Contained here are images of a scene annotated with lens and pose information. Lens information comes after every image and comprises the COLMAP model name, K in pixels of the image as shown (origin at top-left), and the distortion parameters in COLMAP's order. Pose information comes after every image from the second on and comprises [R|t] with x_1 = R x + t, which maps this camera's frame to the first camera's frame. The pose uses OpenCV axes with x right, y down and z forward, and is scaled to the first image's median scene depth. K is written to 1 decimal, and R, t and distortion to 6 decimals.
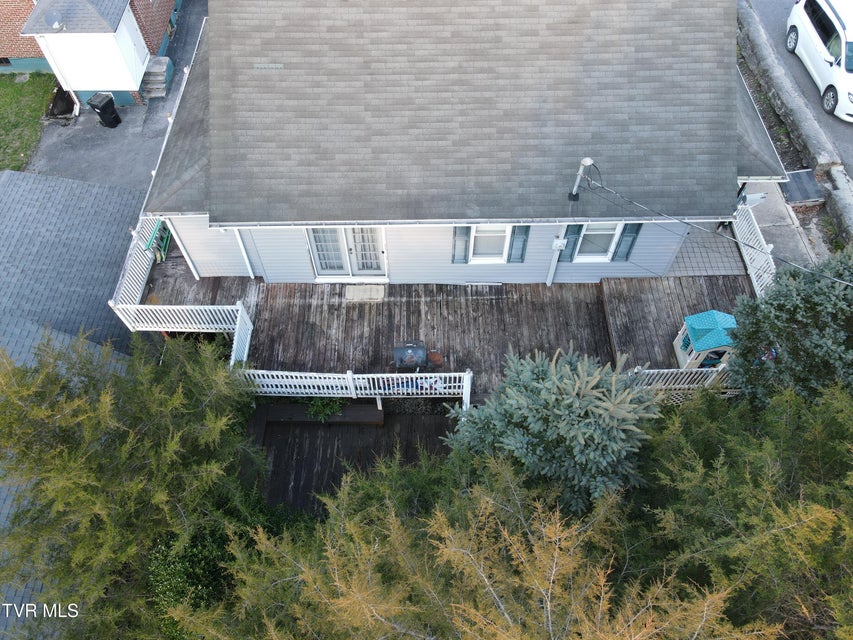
lens RADIAL K [[626.1, 0, 426.0], [0, 626.1, 316.6], [0, 0, 1]] dist [0.014879, 0.003355]
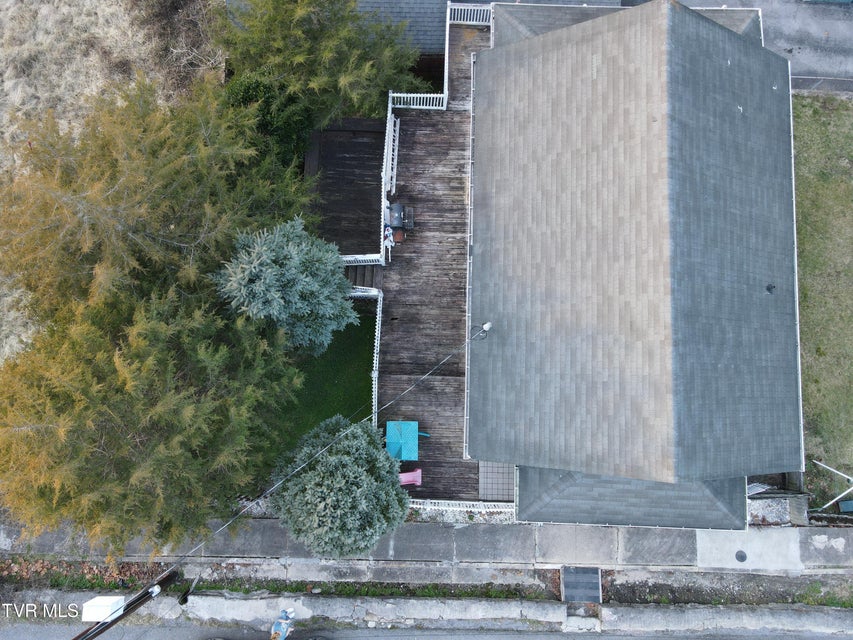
lens RADIAL K [[626.1, 0, 427.6], [0, 626.1, 317.7], [0, 0, 1]] dist [0.014879, 0.003355]
pose [[-0.035700, 0.994353, -0.099936, 0.341416], [-0.833561, 0.025534, 0.551836, -0.773304], [0.551272, 0.103003, 0.827943, -0.091879]]
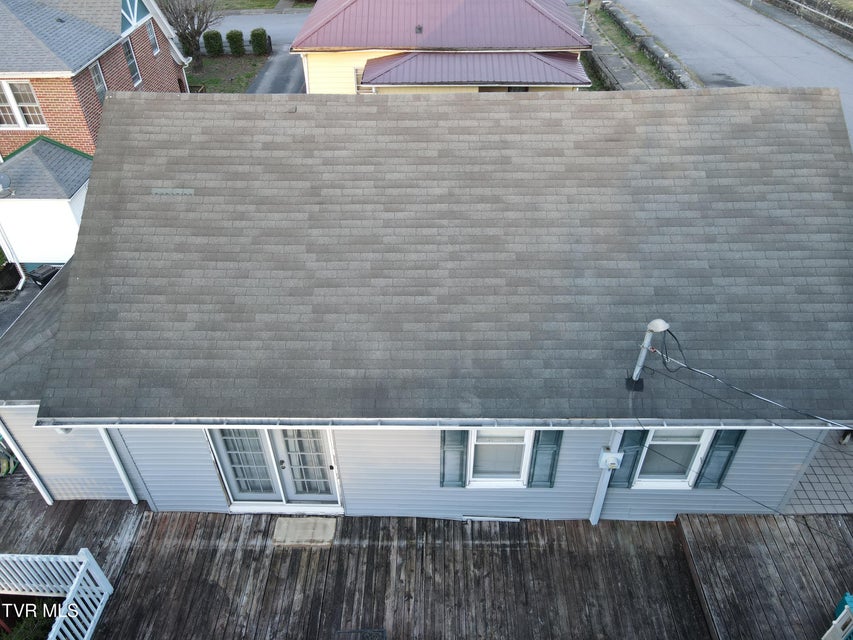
lens RADIAL K [[626.1, 0, 424.7], [0, 626.1, 316.4], [0, 0, 1]] dist [0.014879, 0.003355]
pose [[0.999645, 0.012068, -0.023772, 0.043727], [-0.018708, 0.952818, -0.302964, -0.064247], [0.018994, 0.303301, 0.952705, 0.388566]]
